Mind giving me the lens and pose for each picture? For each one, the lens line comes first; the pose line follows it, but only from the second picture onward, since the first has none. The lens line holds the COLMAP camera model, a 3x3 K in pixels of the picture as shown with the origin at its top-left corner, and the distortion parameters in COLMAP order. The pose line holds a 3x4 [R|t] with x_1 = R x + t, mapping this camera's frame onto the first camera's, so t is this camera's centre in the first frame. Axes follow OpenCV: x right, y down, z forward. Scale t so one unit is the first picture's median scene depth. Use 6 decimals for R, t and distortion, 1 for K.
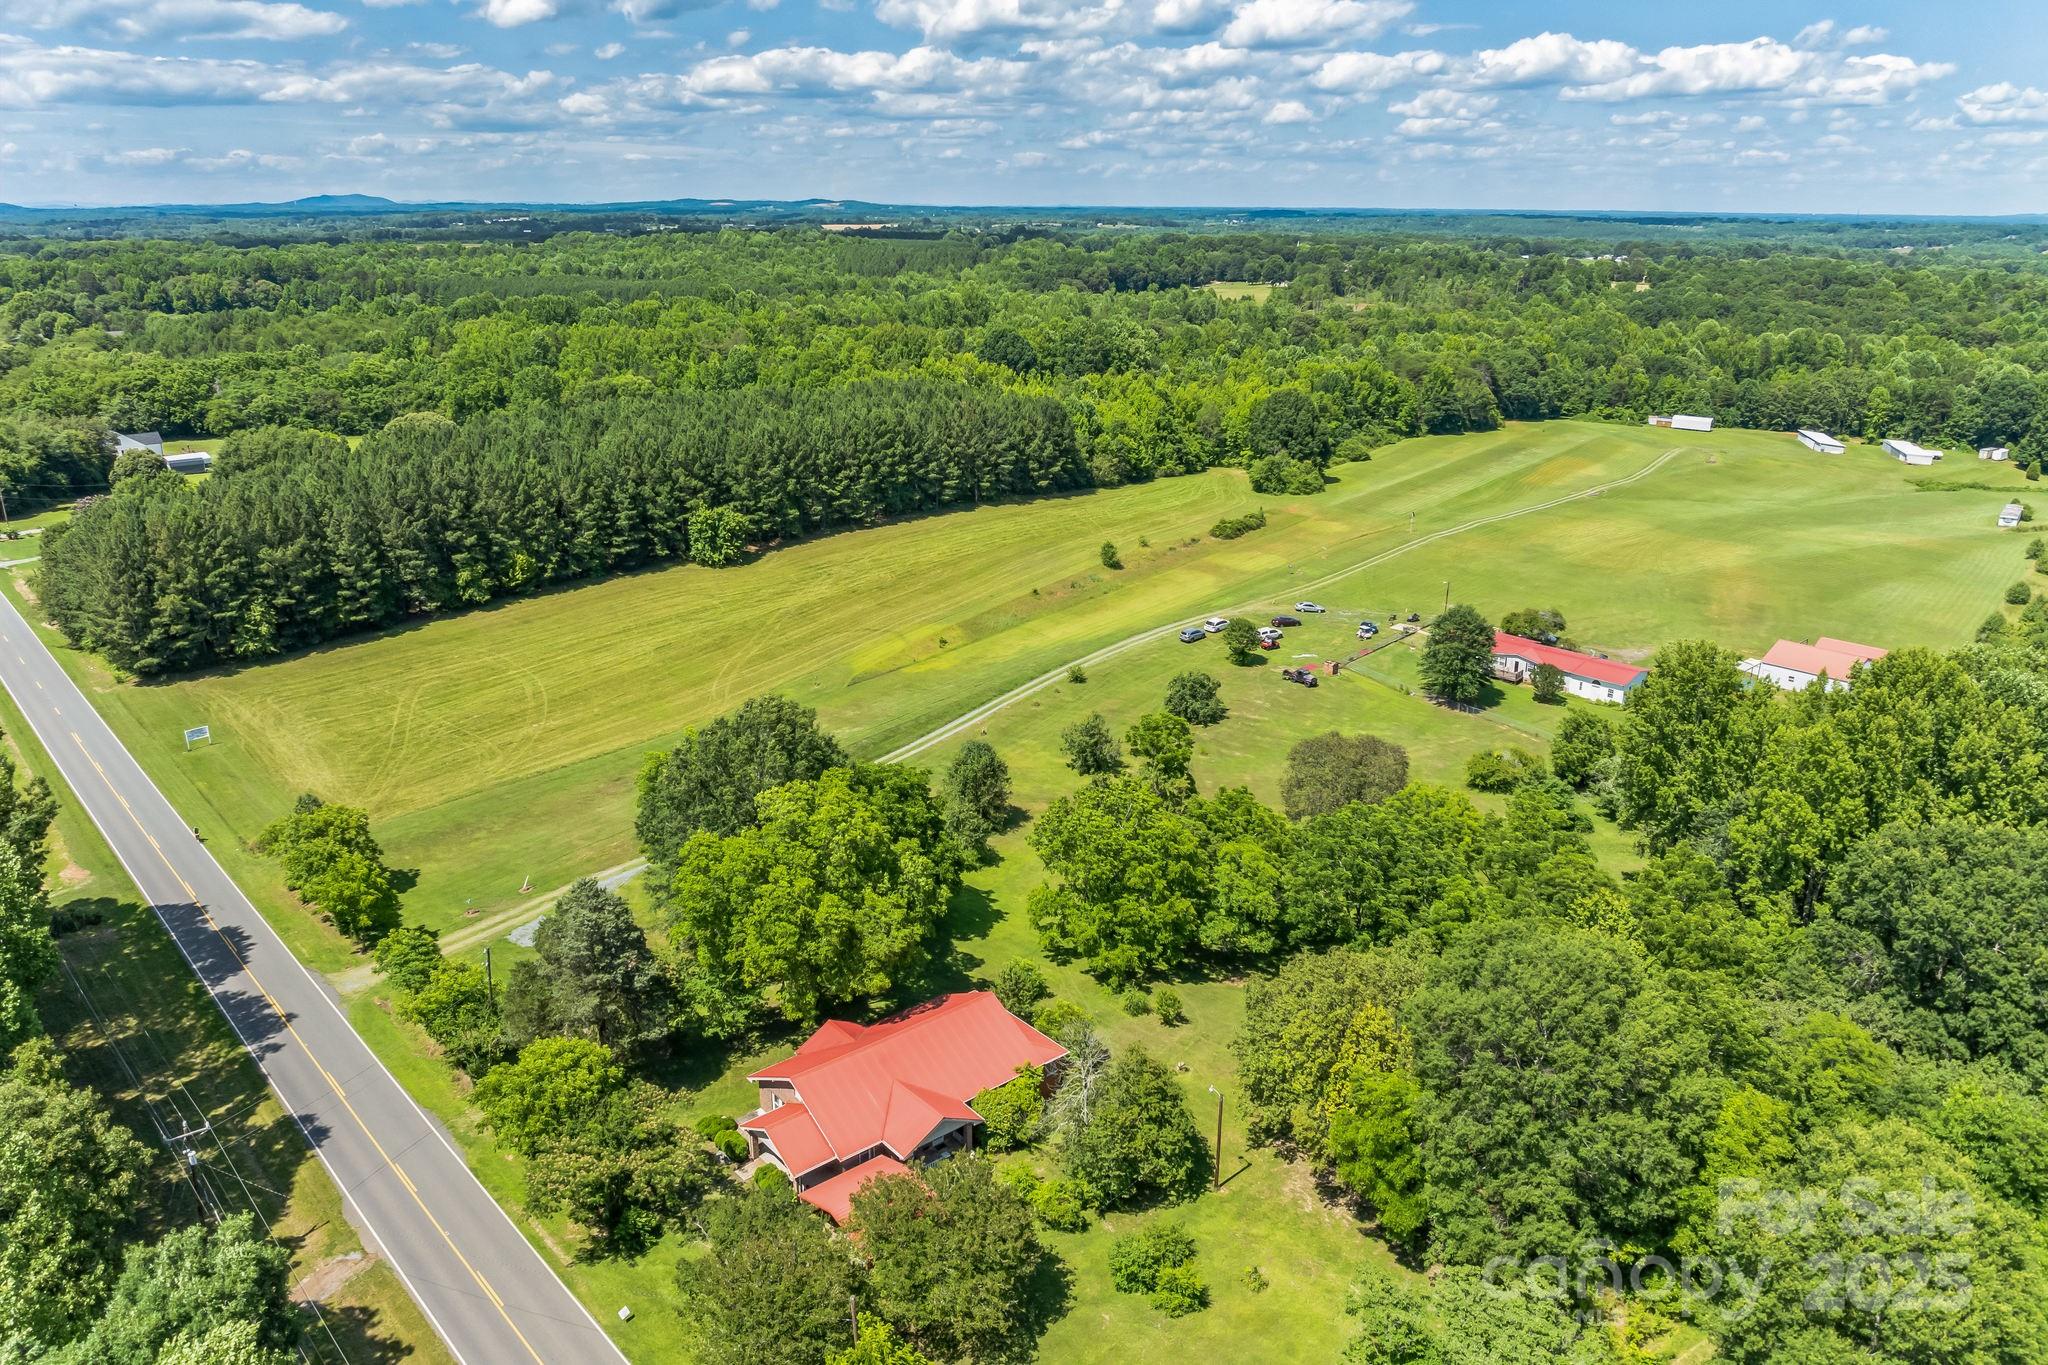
lens RADIAL K [[1446.2, 0, 1031.1], [0, 1446.2, 689.7], [0, 0, 1]] dist [-0.029318, -0.000943]
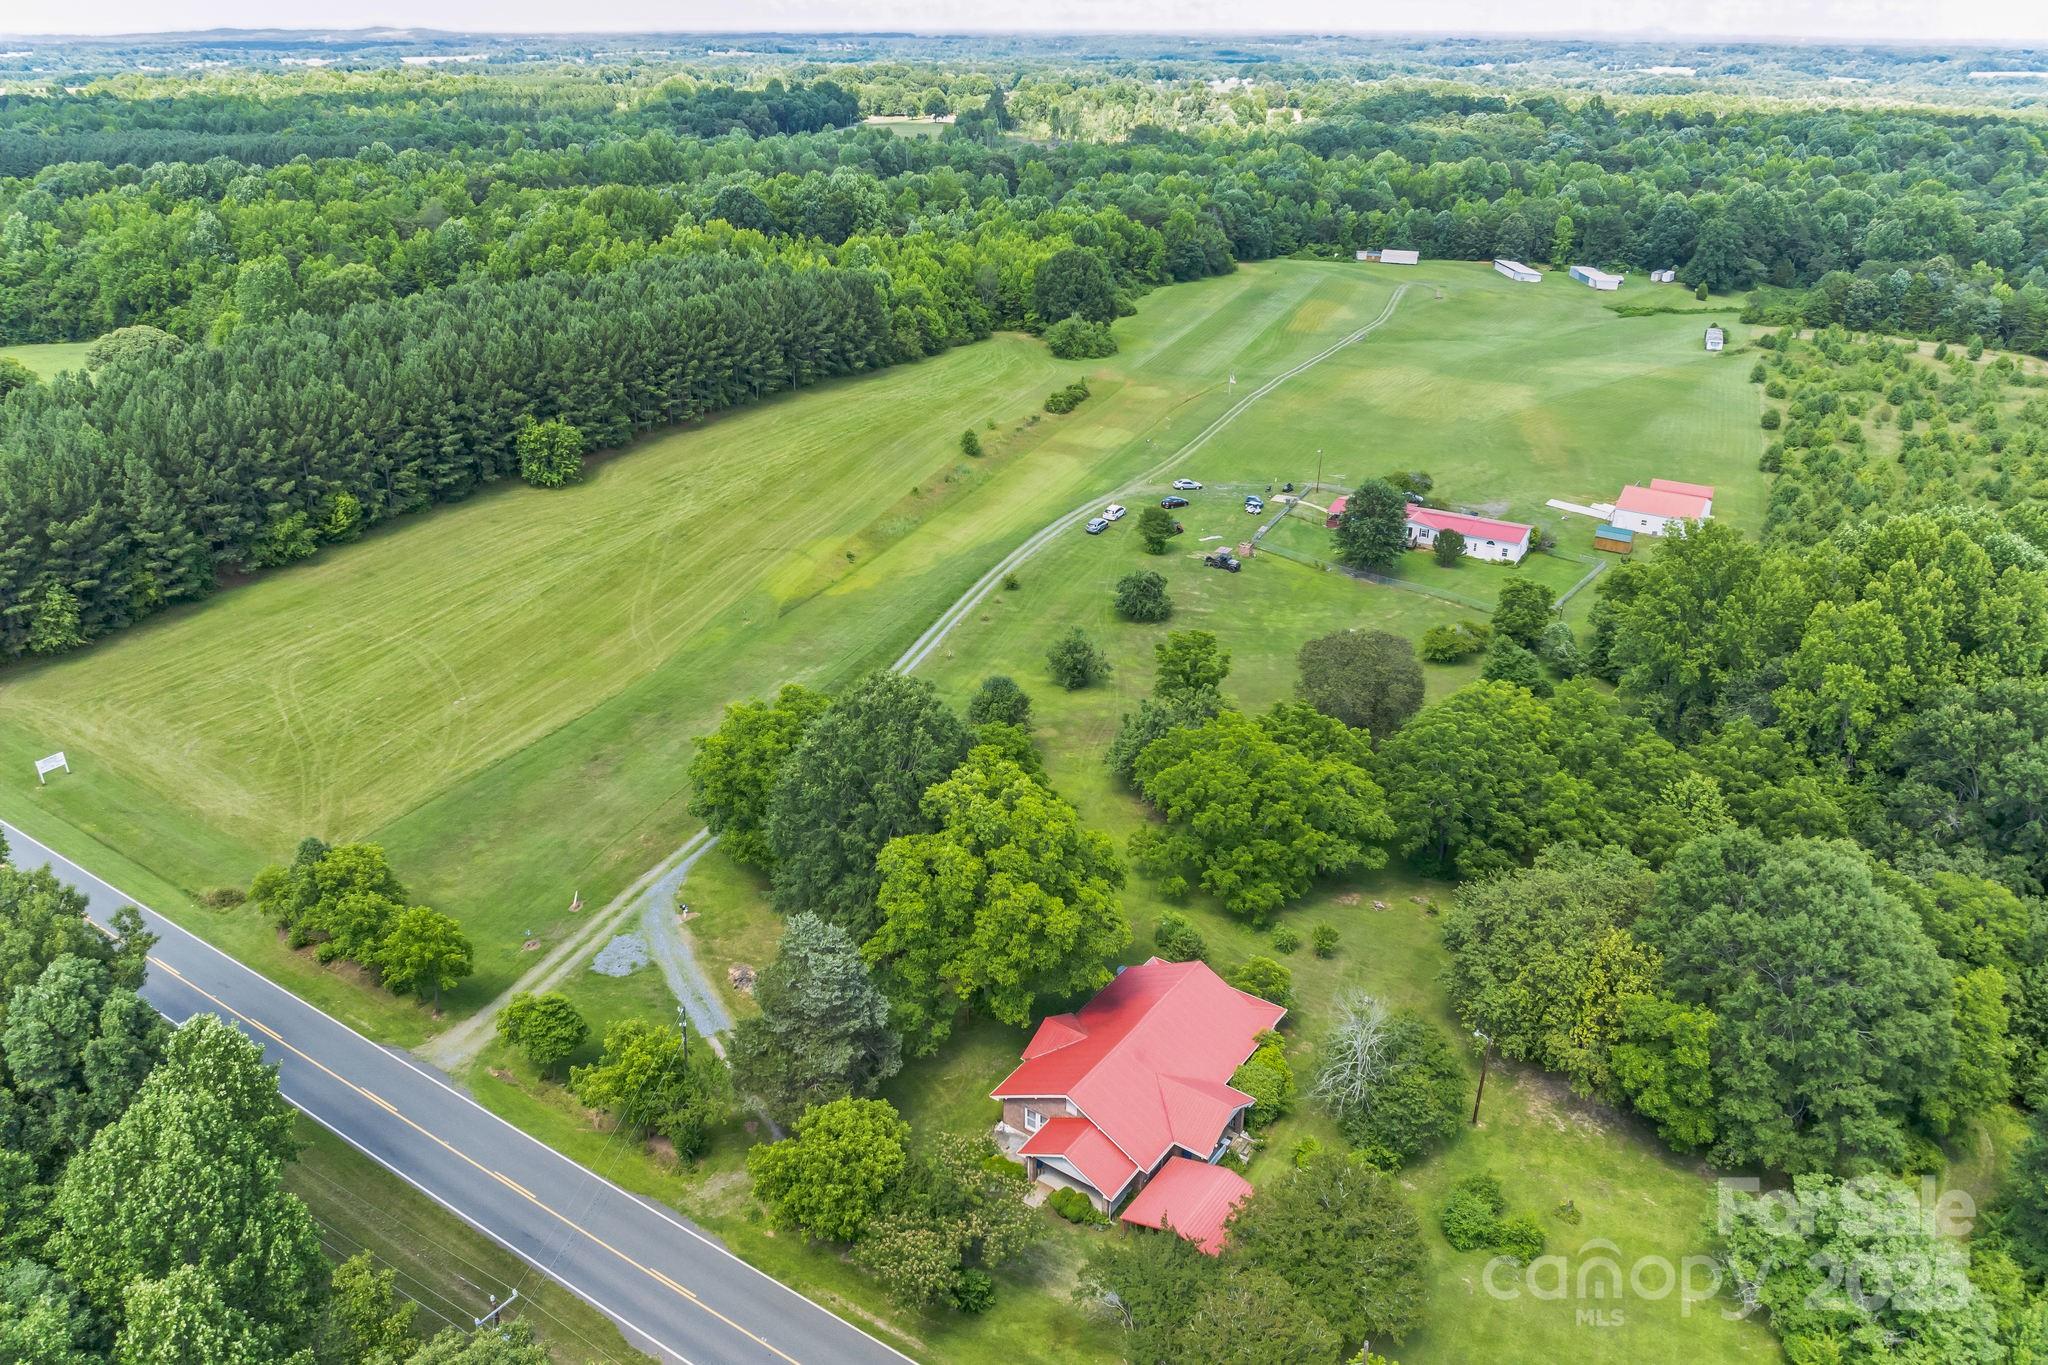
lens RADIAL K [[1446.2, 0, 1013.4], [0, 1446.2, 675.8], [0, 0, 1]] dist [-0.029318, -0.000943]
pose [[0.966743, -0.108120, 0.231774, -0.163281], [0.083827, 0.990139, 0.112241, -0.046492], [-0.241623, -0.089079, 0.966273, 0.051321]]
